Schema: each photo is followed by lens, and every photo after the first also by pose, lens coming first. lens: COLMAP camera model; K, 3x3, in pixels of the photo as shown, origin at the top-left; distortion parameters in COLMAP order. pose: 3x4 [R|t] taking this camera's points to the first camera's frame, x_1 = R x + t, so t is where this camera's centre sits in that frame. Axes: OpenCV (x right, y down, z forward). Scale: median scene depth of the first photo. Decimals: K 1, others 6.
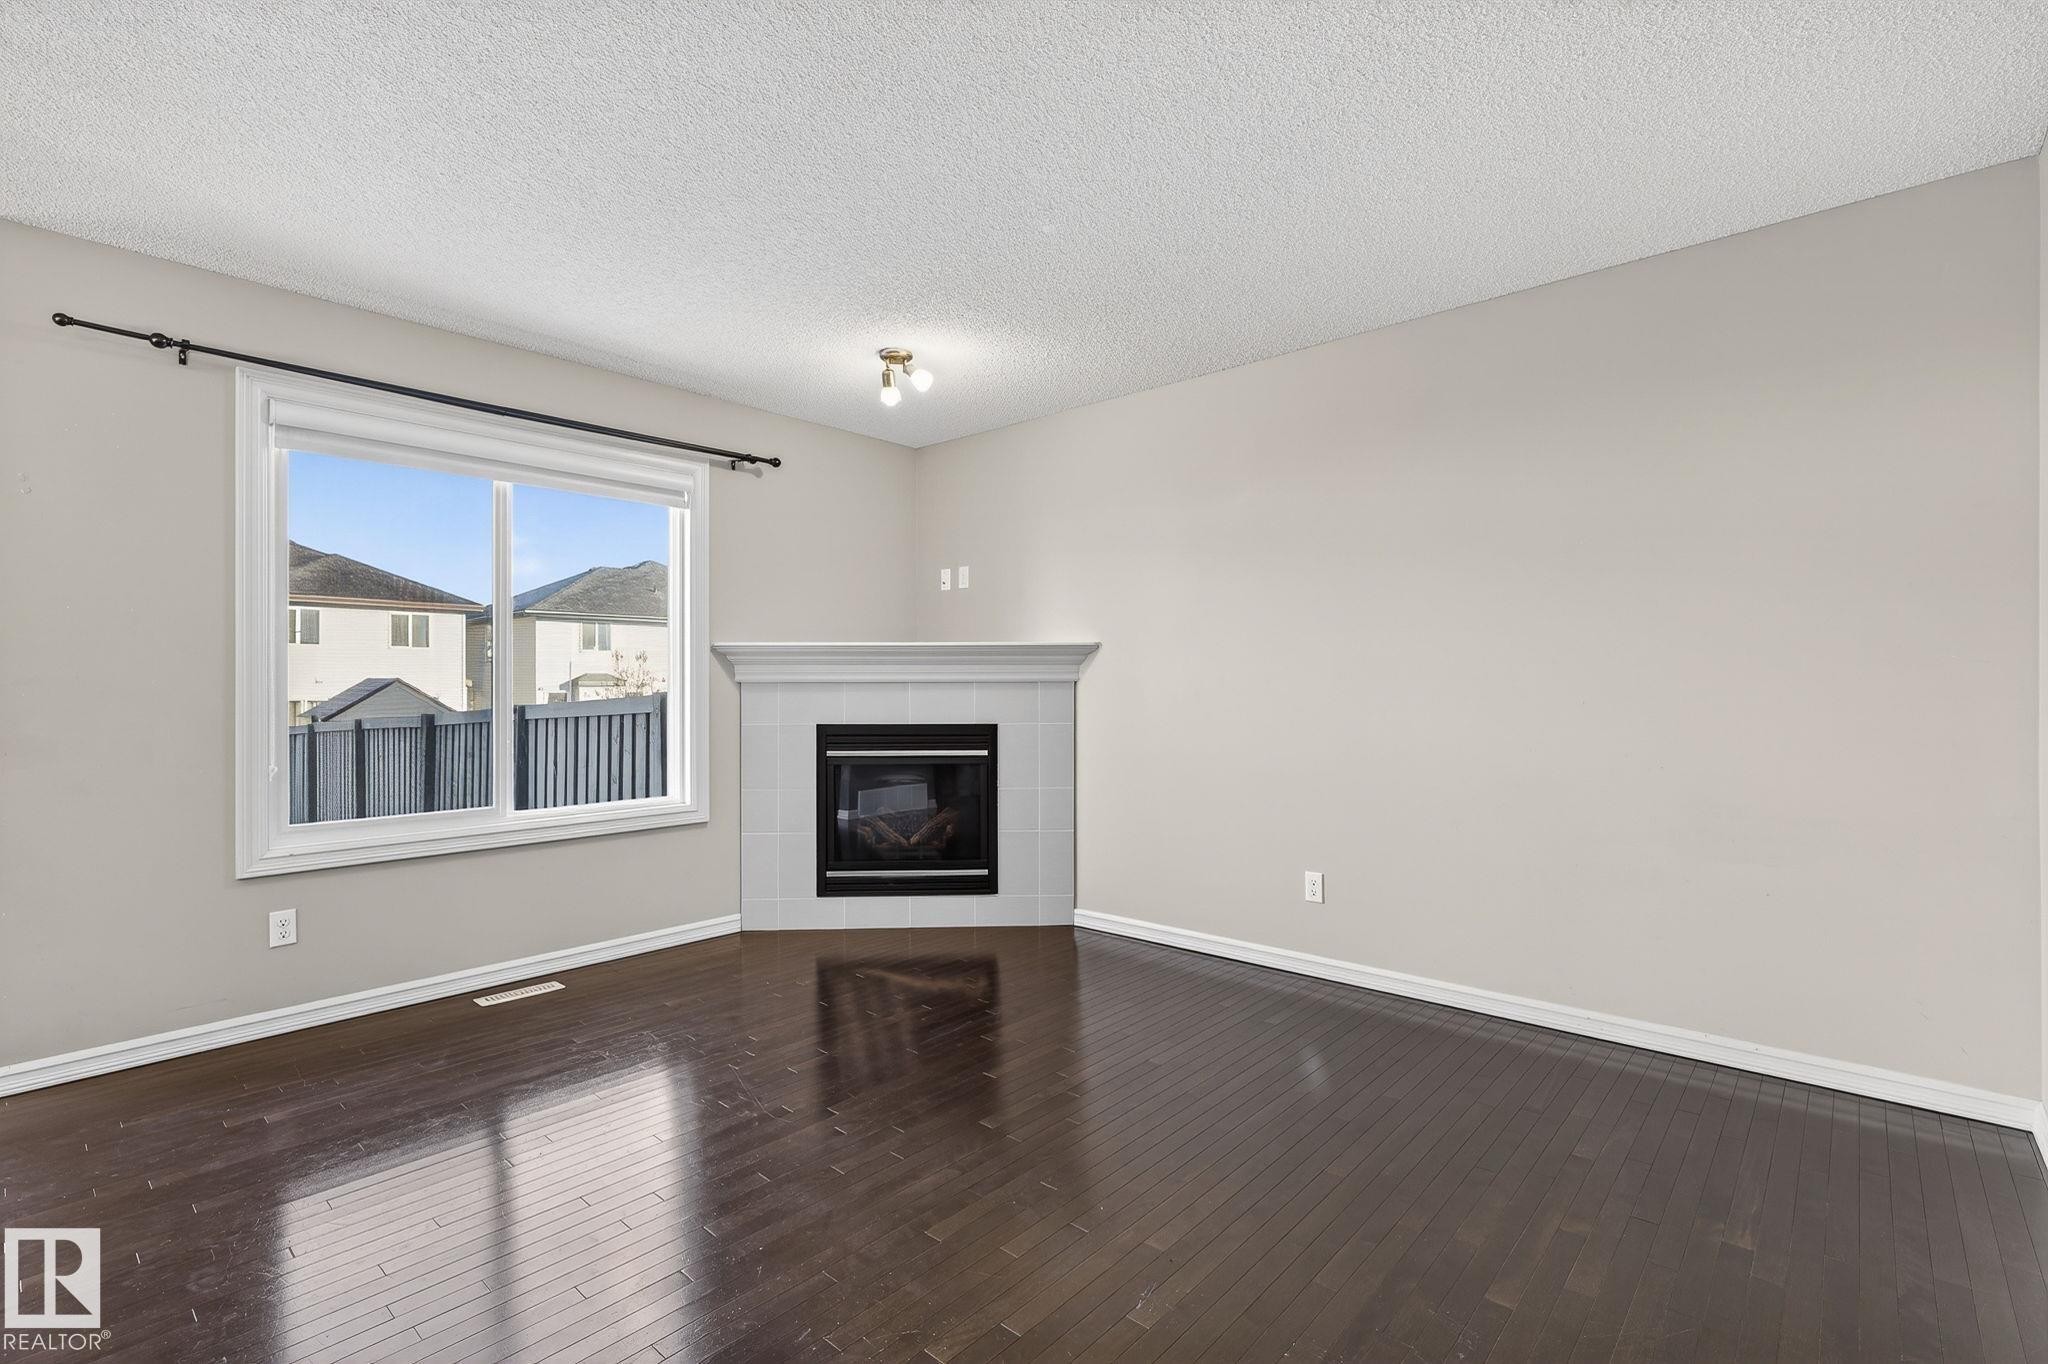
lens RADIAL K [[920.2, 0, 1021.9], [0, 920.2, 681.0], [0, 0, 1]] dist [0.004887, 0.000330]
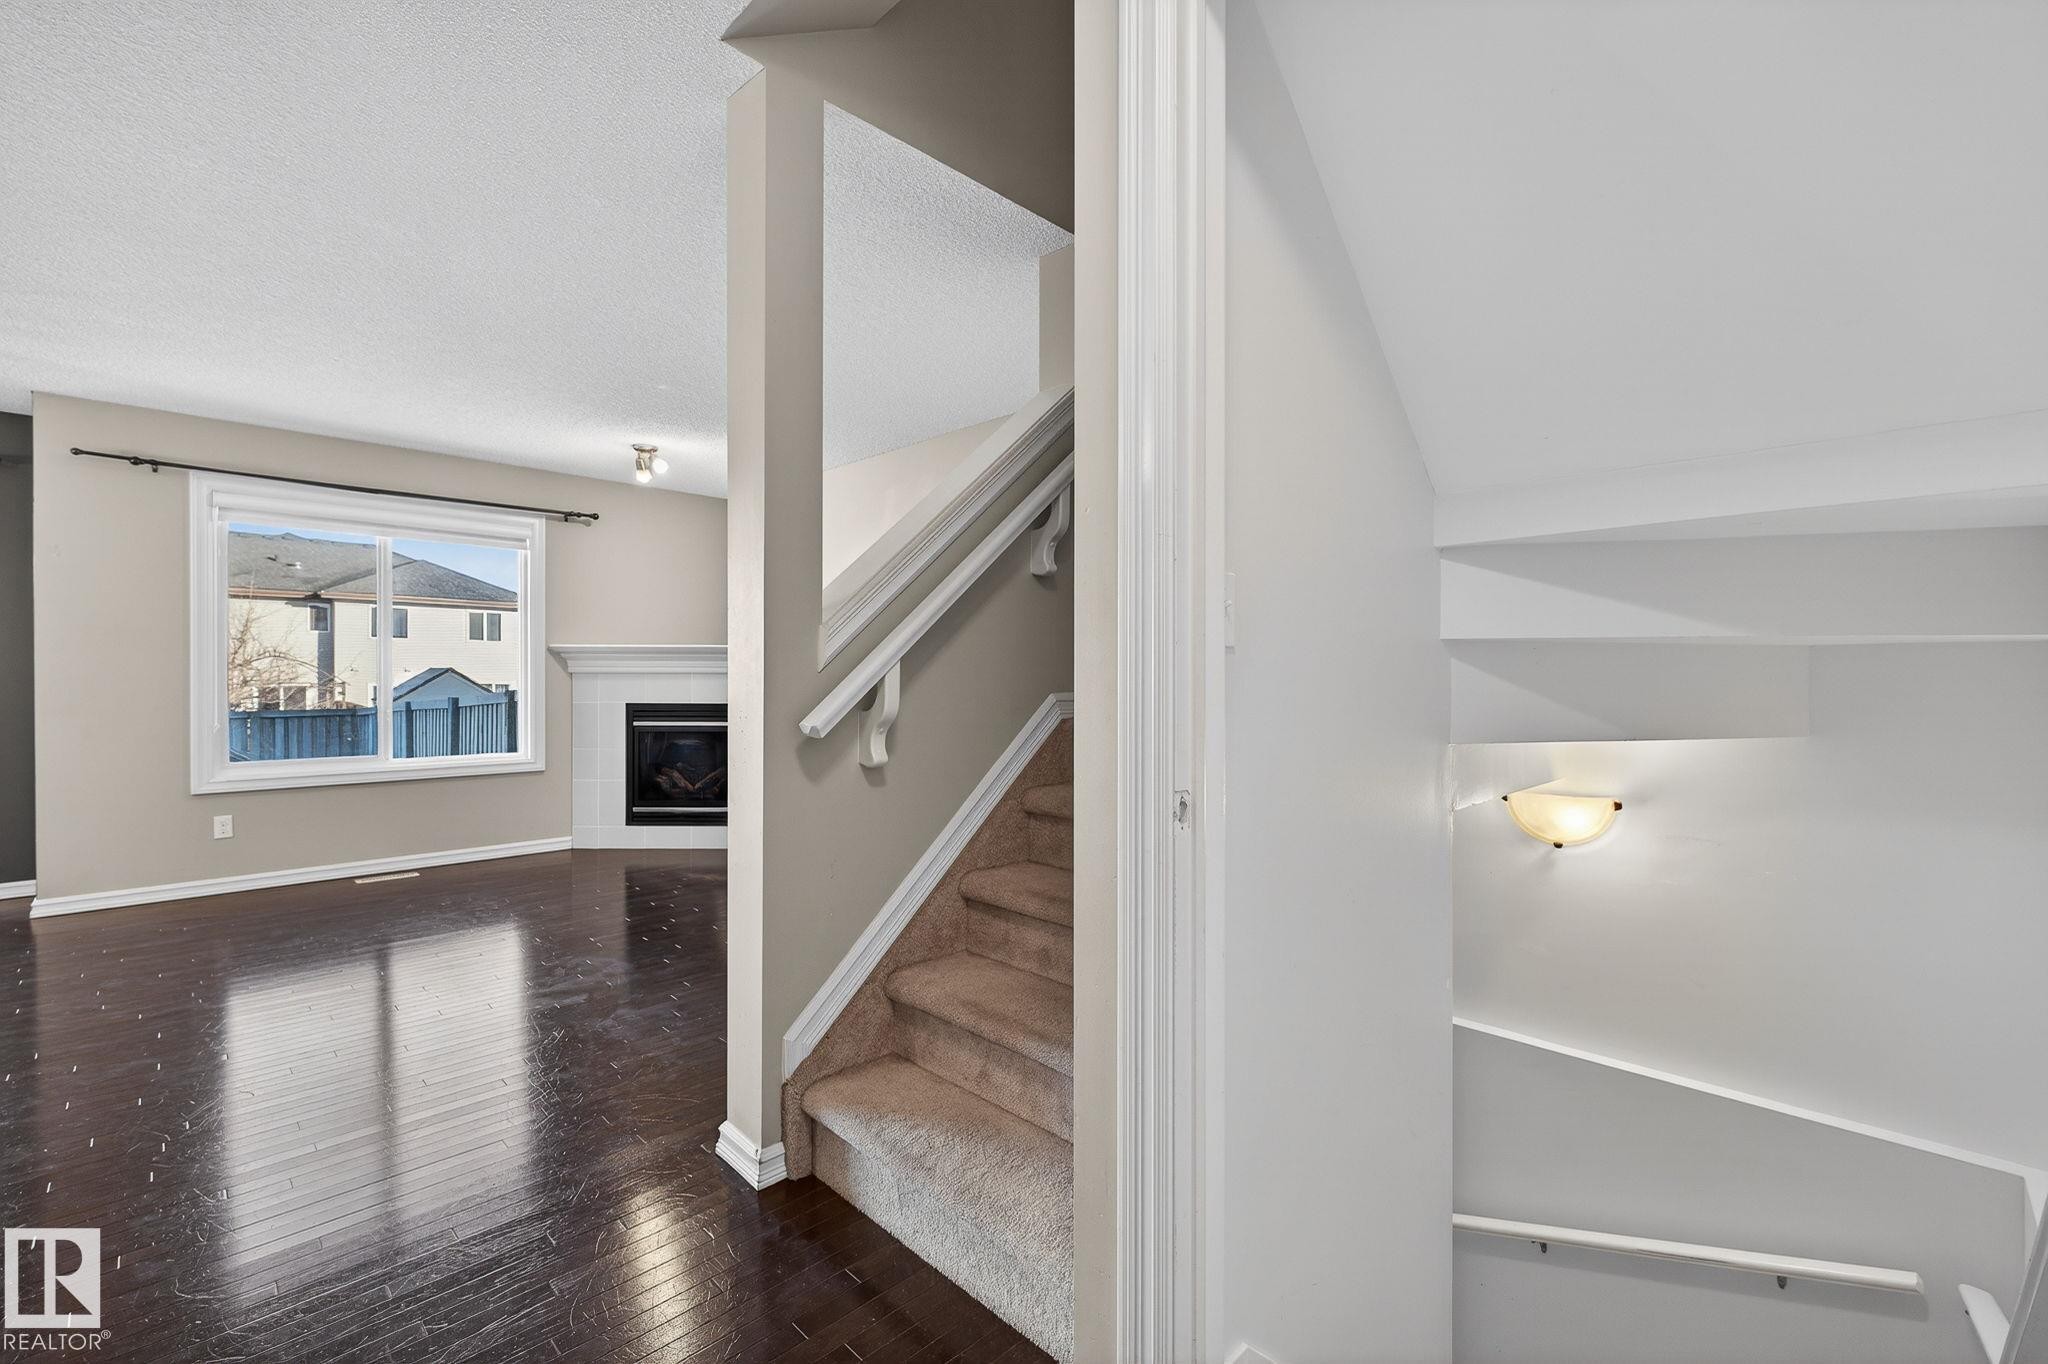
lens RADIAL K [[852.1, 0, 1025.4], [0, 852.1, 683.9], [0, 0, 1]] dist [-0.001798, -0.000102]
pose [[0.999011, 0.006472, -0.043986, 0.446542], [-0.005911, 0.999900, 0.012881, -0.002704], [0.044065, -0.012609, 0.998949, -0.274451]]
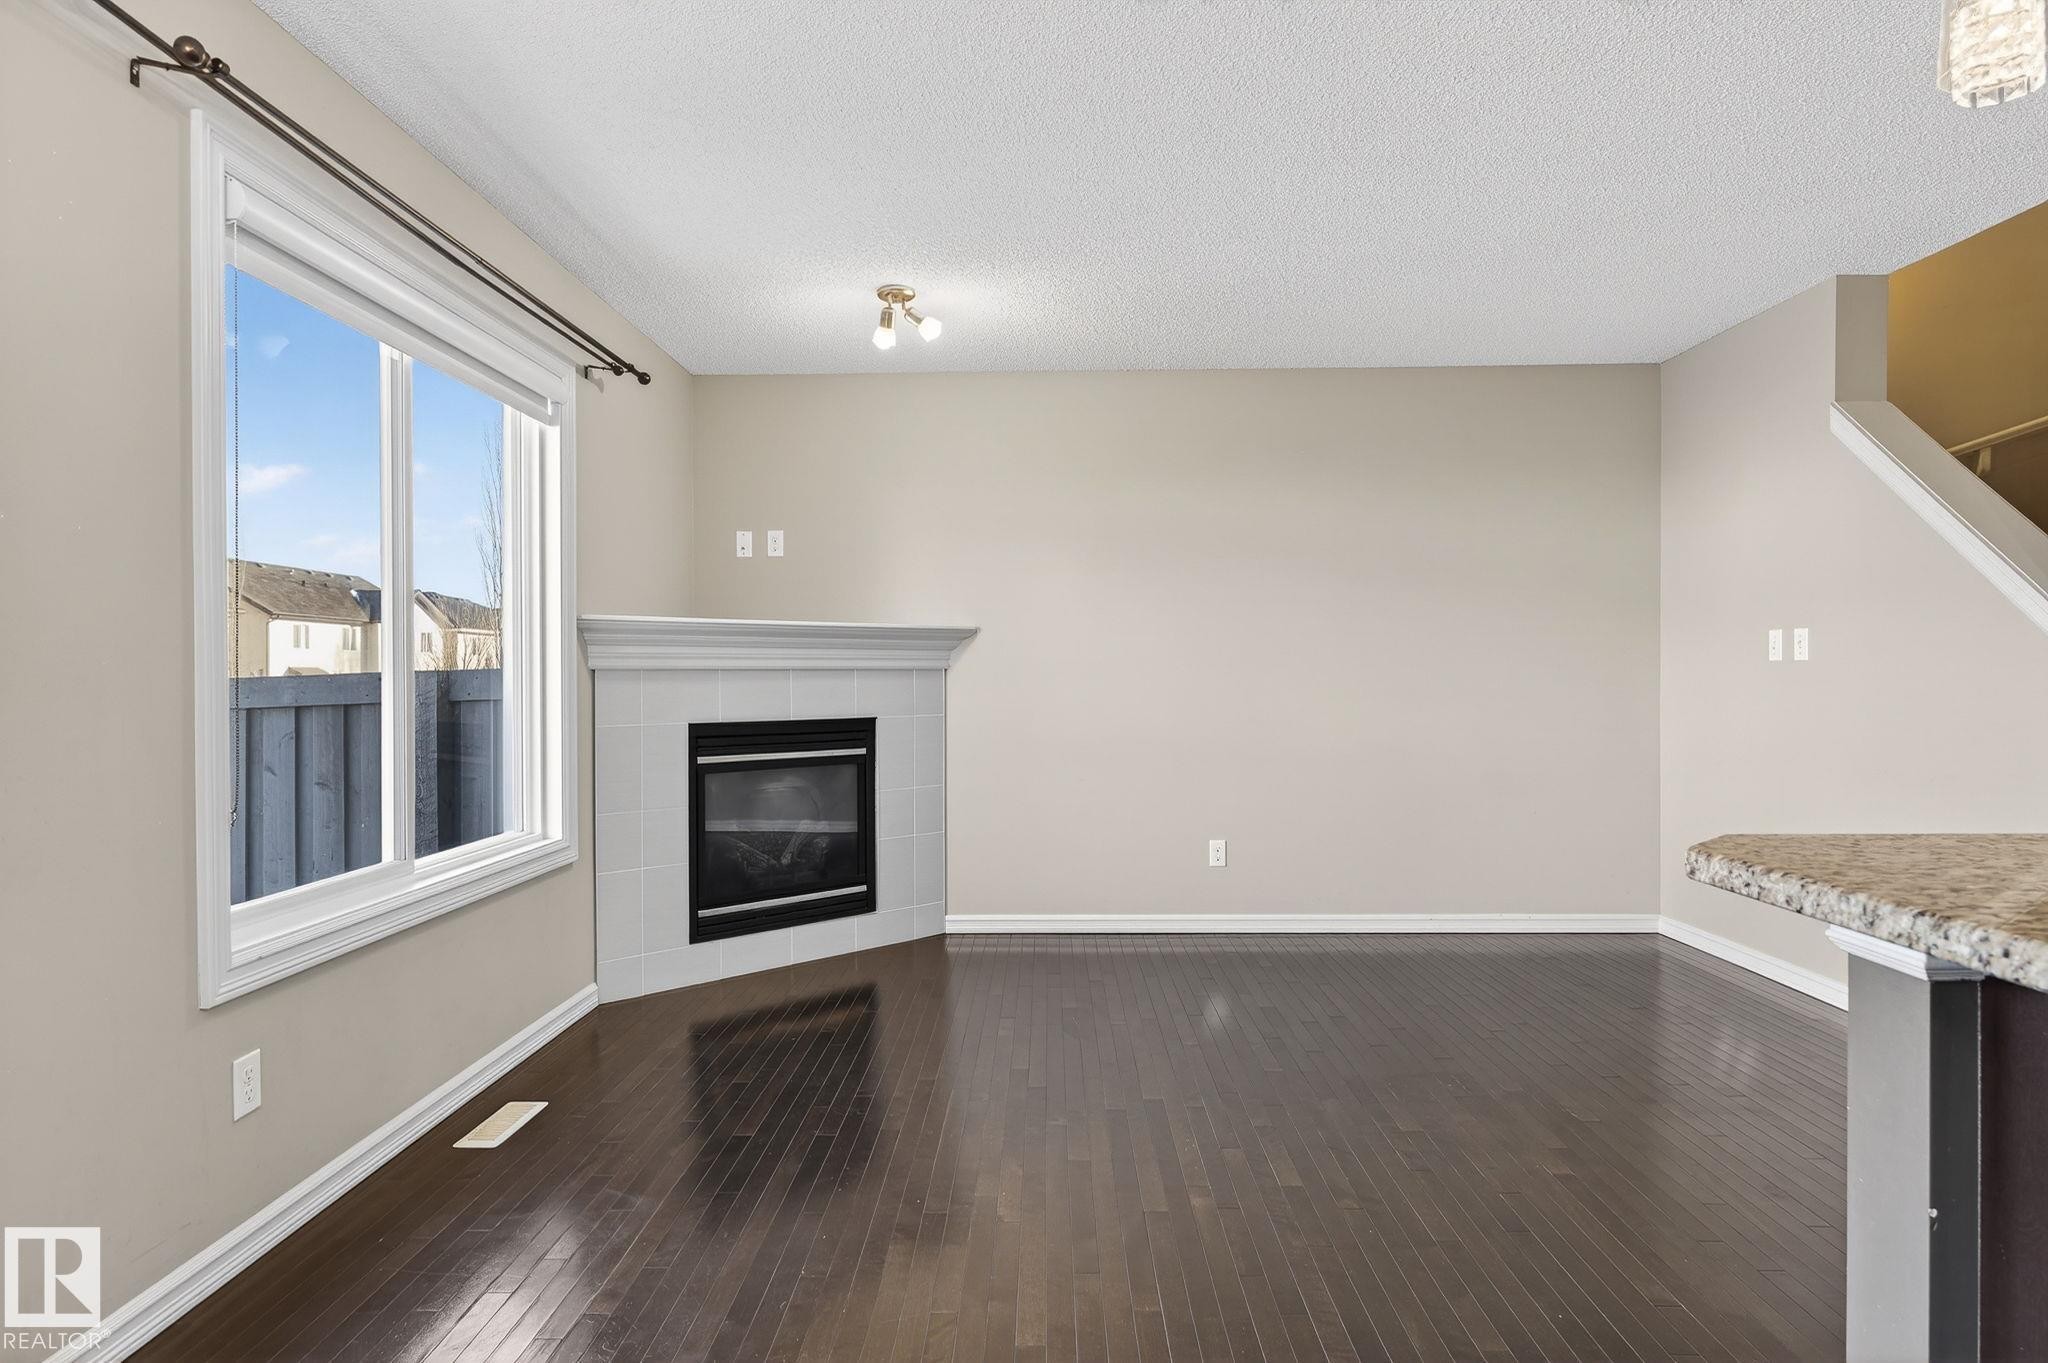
lens RADIAL K [[1122.1, 0, 1020.7], [0, 1122.1, 678.8], [0, 0, 1]] dist [-0.002868, -0.000436]
pose [[0.759435, -0.001491, 0.650582, -0.630336], [-0.002783, 0.999981, 0.005540, 0.003573], [-0.650577, -0.006018, 0.759416, 0.100529]]
